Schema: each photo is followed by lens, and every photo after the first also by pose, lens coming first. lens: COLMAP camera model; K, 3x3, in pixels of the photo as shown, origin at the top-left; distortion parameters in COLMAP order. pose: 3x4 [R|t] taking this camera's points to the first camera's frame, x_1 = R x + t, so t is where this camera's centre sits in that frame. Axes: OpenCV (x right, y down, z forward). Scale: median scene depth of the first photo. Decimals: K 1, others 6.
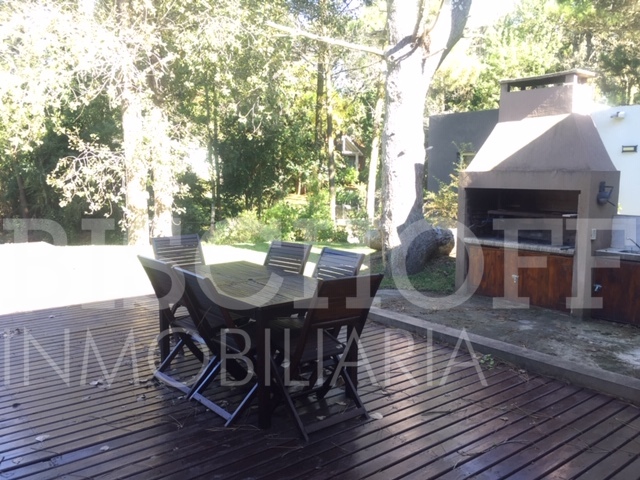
lens RADIAL K [[548.2, 0, 320.0], [0, 548.2, 240.0], [0, 0, 1]] dist [0.011655, 0.005166]
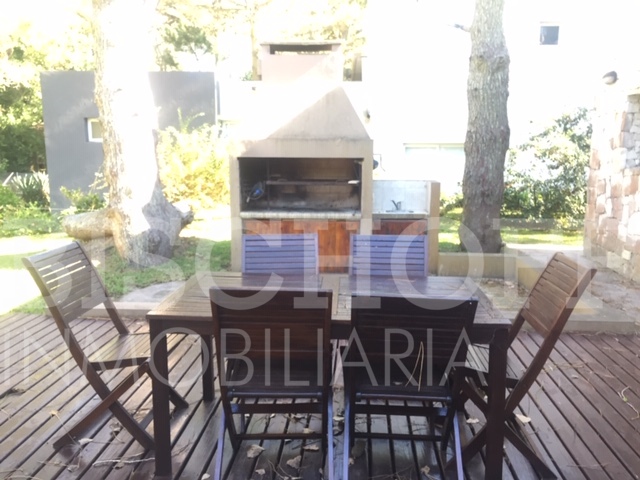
lens RADIAL K [[548.2, 0, 320.0], [0, 548.2, 240.0], [0, 0, 1]] dist [0.011655, 0.005166]
pose [[0.671628, -0.120135, 0.731084, -0.361219], [0.086140, 0.992736, 0.083997, -0.026337], [-0.735864, 0.006561, 0.677097, 0.320743]]
